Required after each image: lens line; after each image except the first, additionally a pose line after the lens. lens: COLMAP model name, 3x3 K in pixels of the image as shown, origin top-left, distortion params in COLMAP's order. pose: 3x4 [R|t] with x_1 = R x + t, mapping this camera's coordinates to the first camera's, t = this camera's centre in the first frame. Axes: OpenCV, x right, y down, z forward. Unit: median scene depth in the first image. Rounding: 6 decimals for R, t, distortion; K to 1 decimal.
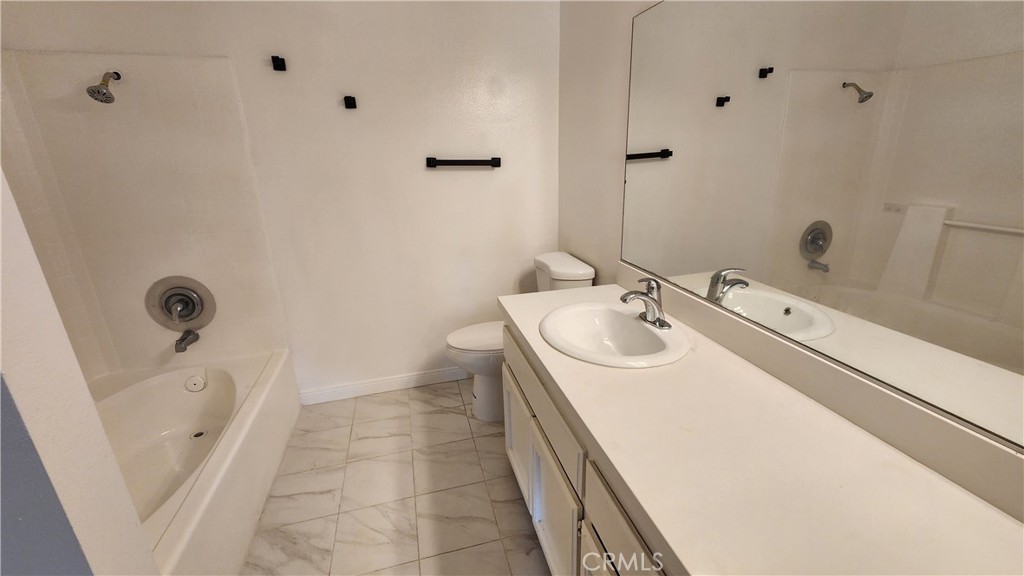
lens RADIAL K [[418.3, 0, 515.4], [0, 418.3, 290.2], [0, 0, 1]] dist [-0.001151, 0.000213]
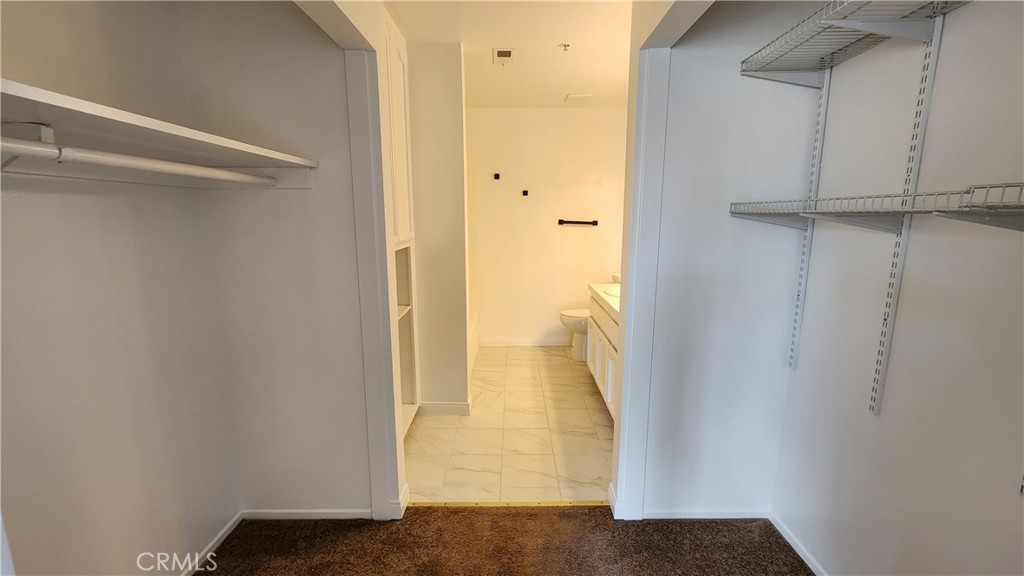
lens RADIAL K [[418.3, 0, 515.4], [0, 418.3, 290.2], [0, 0, 1]] dist [-0.001151, 0.000213]
pose [[0.965510, 0.074373, -0.249519, 0.104337], [-0.106007, 0.987596, -0.115826, 0.262234], [0.237810, 0.138282, 0.961418, -0.900696]]
